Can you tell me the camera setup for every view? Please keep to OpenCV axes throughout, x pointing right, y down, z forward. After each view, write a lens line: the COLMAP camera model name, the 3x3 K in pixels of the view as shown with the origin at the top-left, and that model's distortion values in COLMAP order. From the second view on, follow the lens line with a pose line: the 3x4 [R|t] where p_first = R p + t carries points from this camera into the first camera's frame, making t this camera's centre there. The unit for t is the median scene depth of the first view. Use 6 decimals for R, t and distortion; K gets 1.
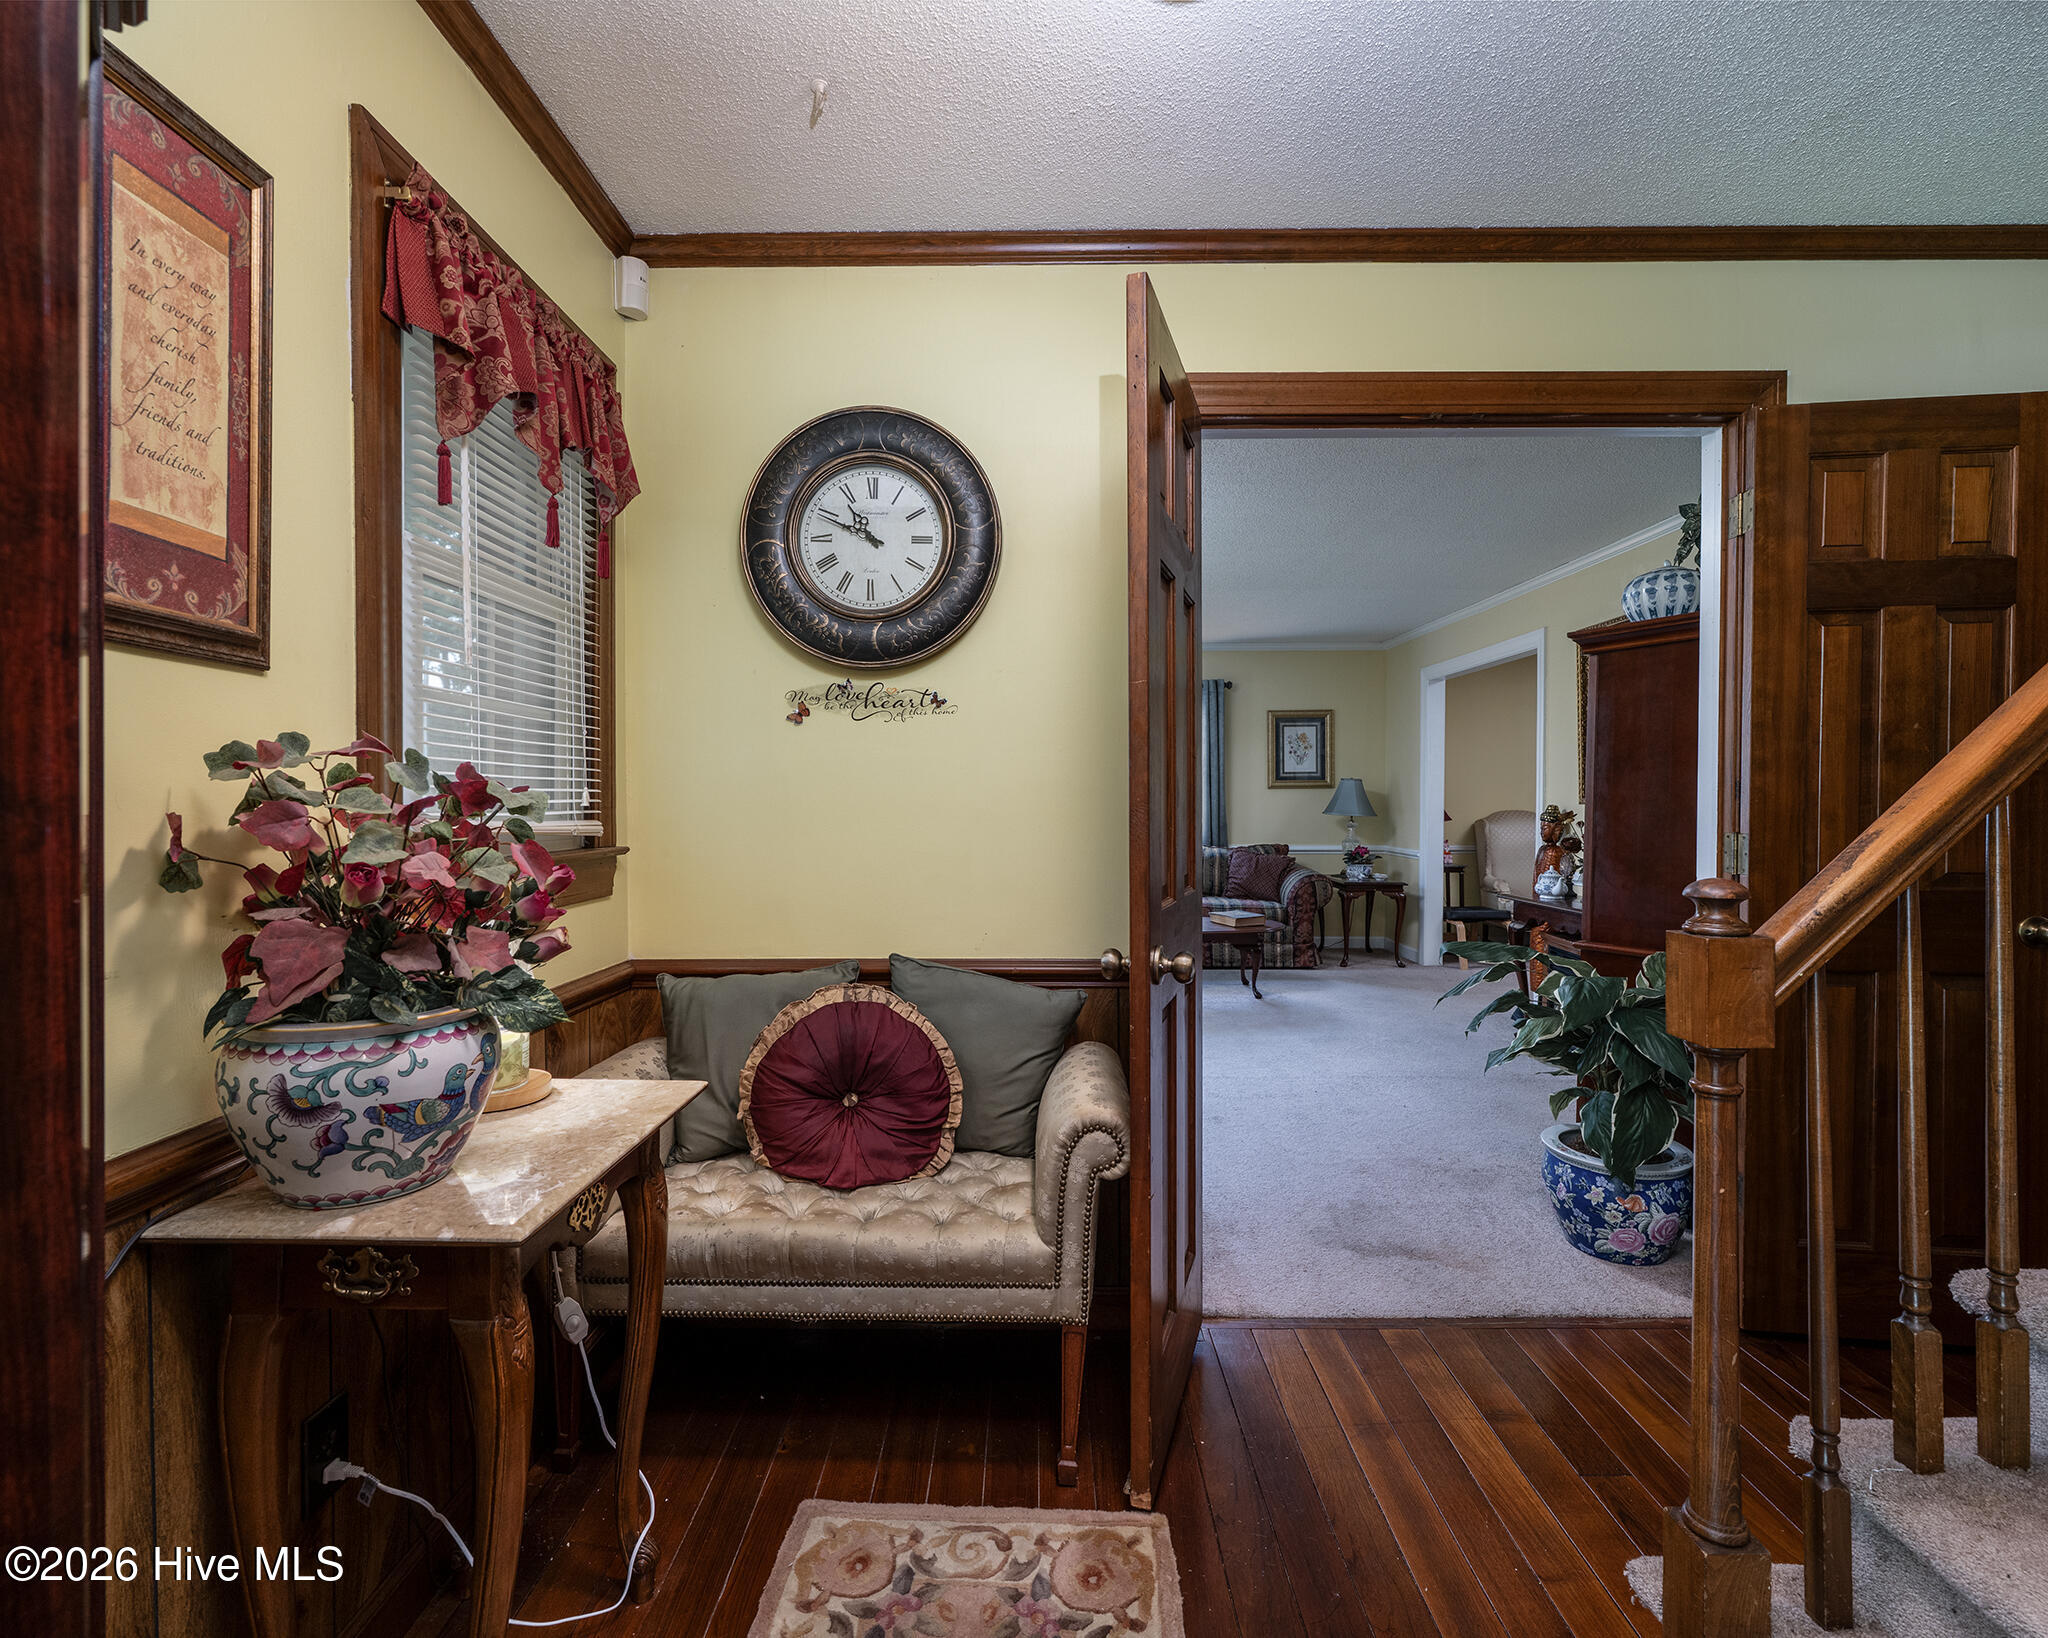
lens RADIAL K [[970.5, 0, 1023.3], [0, 970.5, 815.5], [0, 0, 1]] dist [-0.000222, -0.000416]
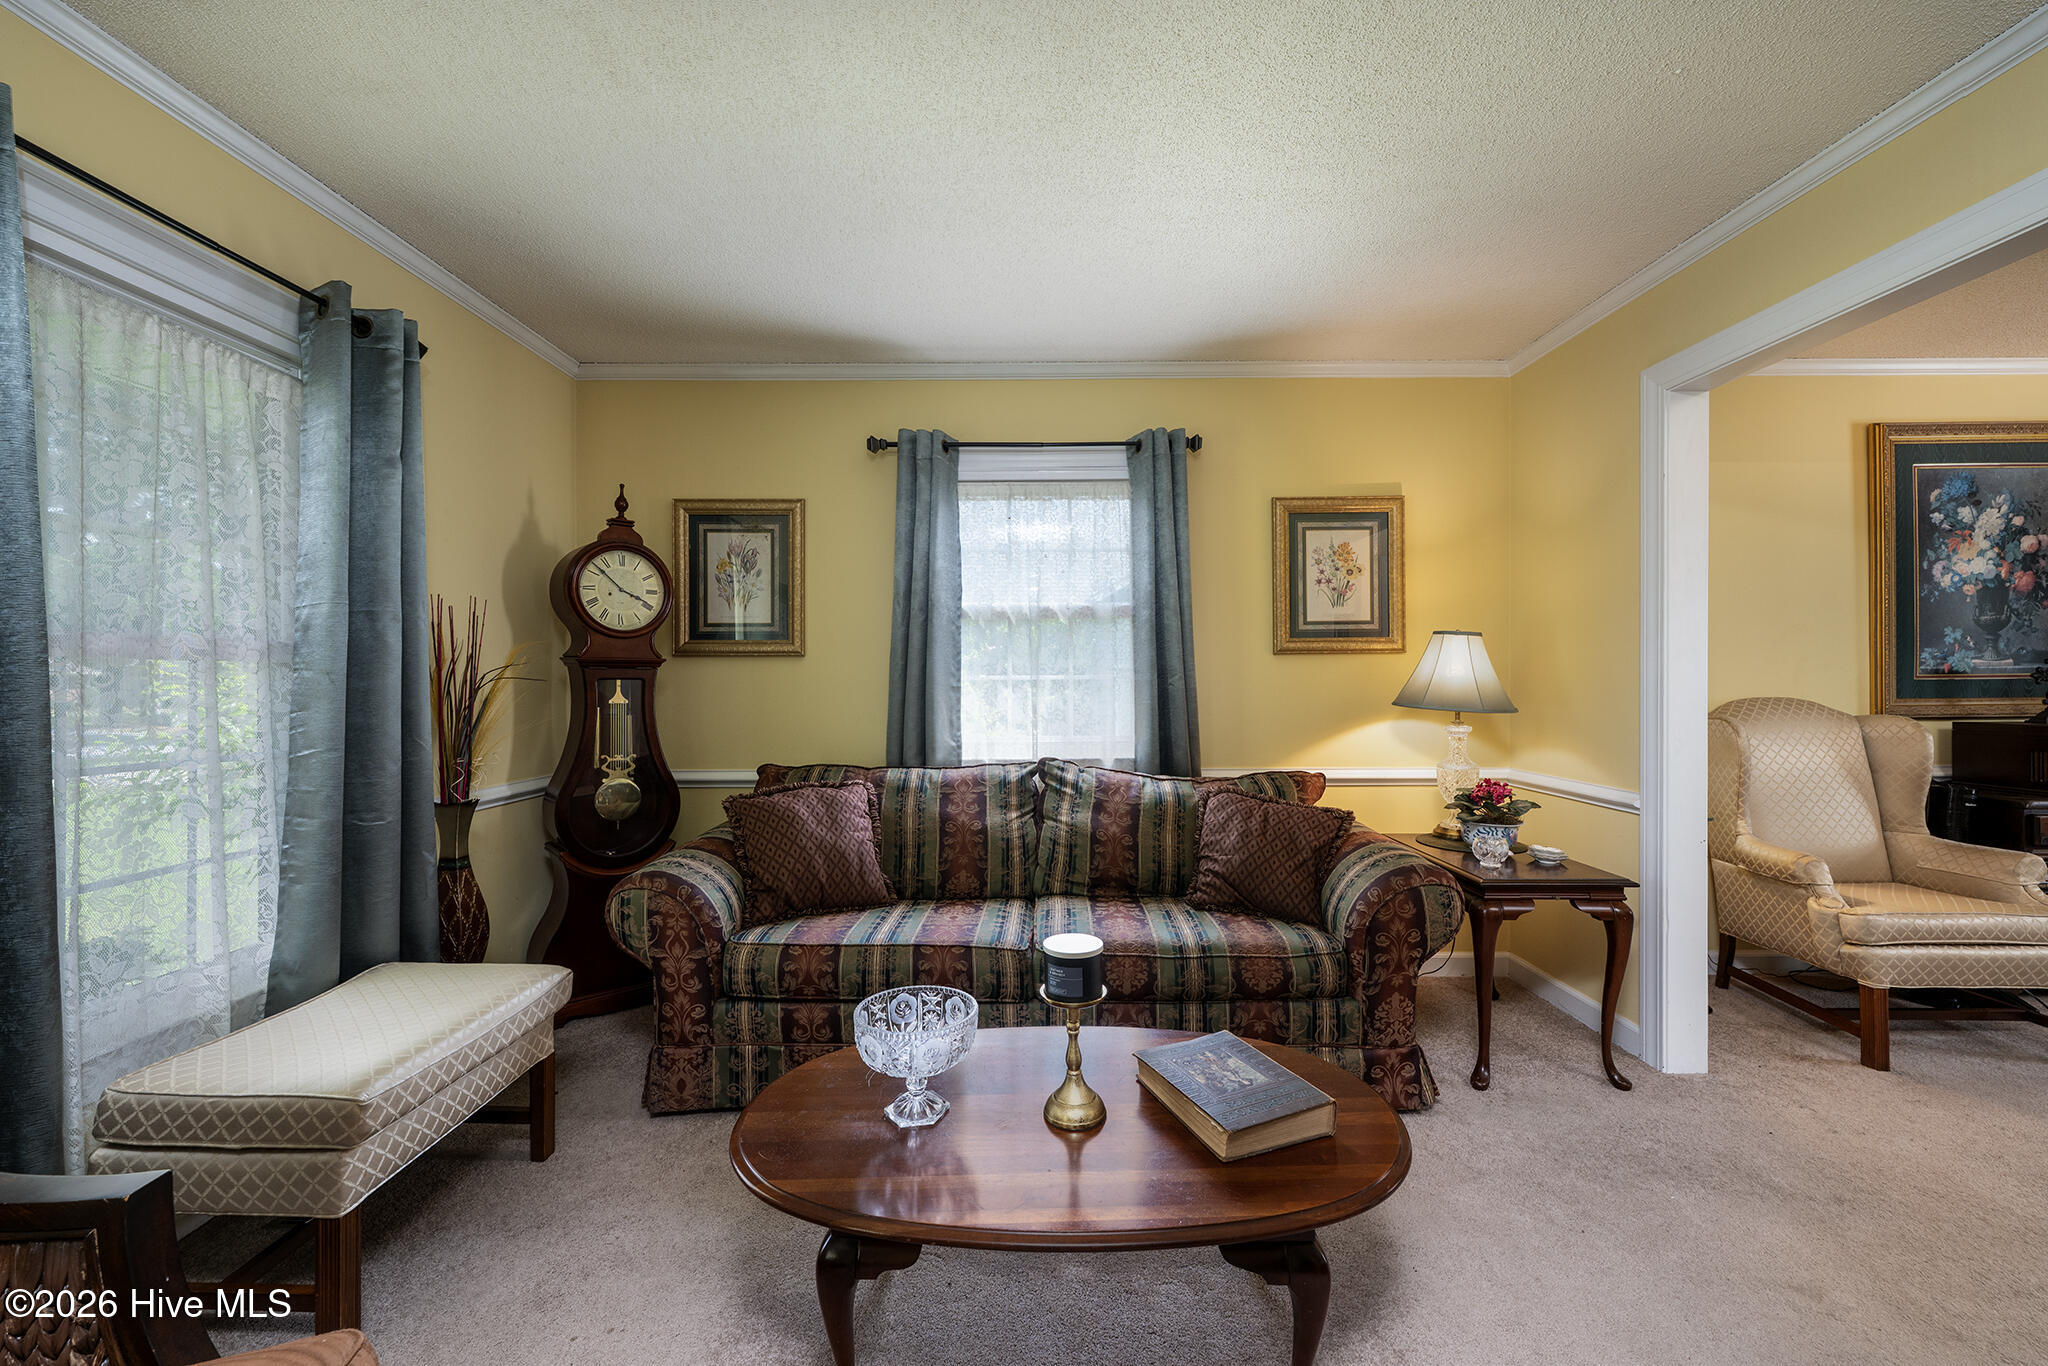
lens RADIAL K [[808.9, 0, 1019.3], [0, 808.9, 682.7], [0, 0, 1]] dist [-0.002800, -0.000061]
pose [[0.999988, -0.000224, -0.004833, 0.138624], [0.000152, 0.999889, -0.014897, -0.008037], [0.004836, 0.014896, 0.999877, 0.656923]]
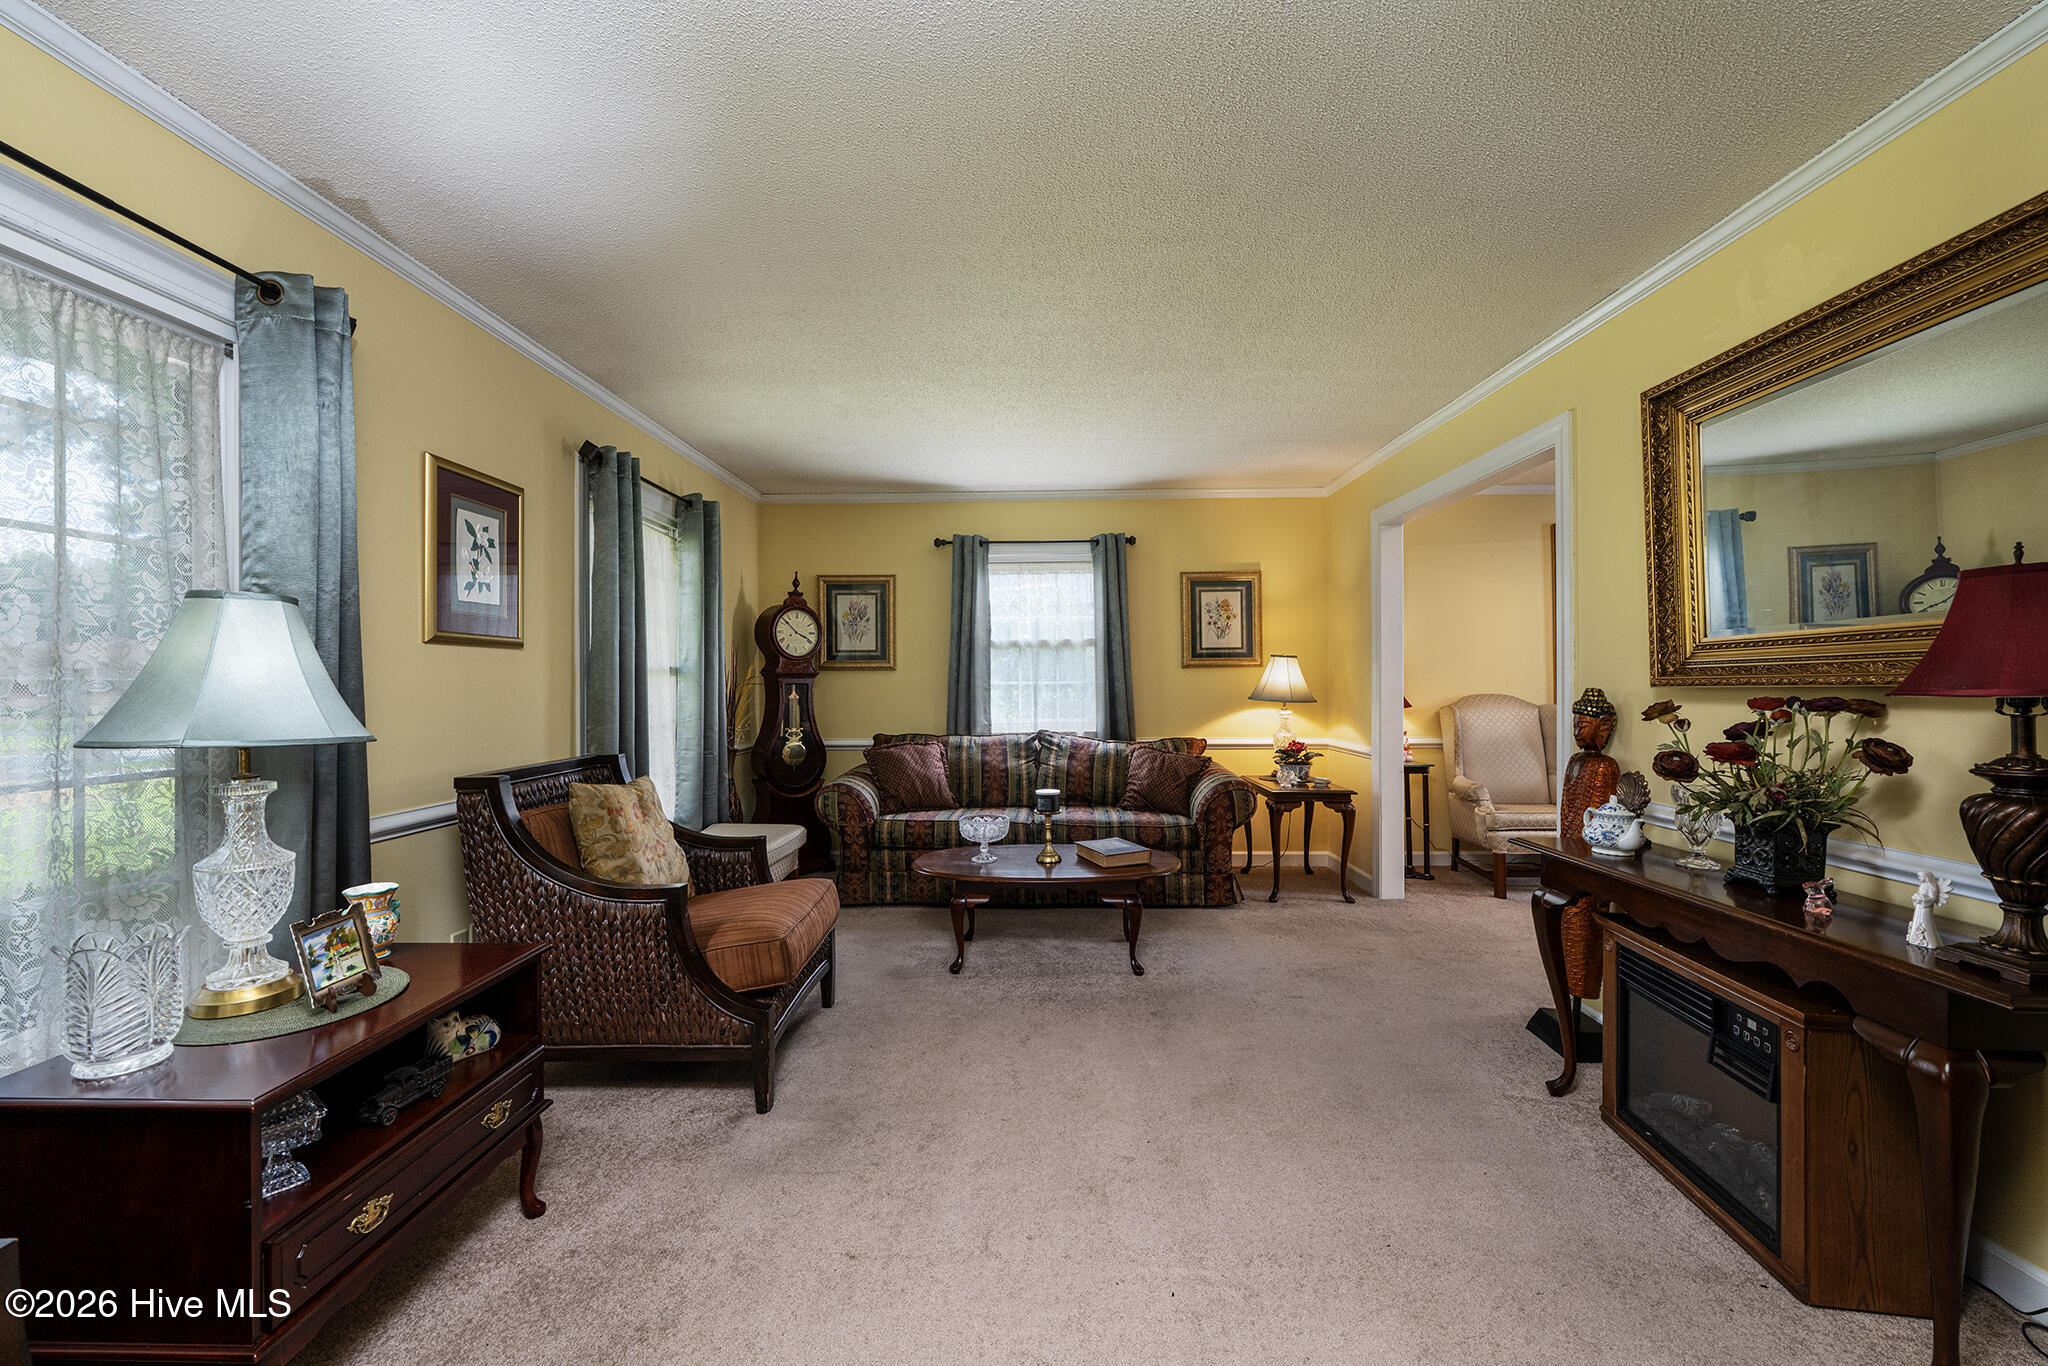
lens RADIAL K [[808.9, 0, 1019.3], [0, 808.9, 682.7], [0, 0, 1]] dist [-0.002800, -0.000061]
pose [[0.999923, -0.002425, -0.012158, 0.139343], [0.002230, 0.999869, -0.016026, -0.005521], [0.012196, 0.015998, 0.999798, 0.361822]]
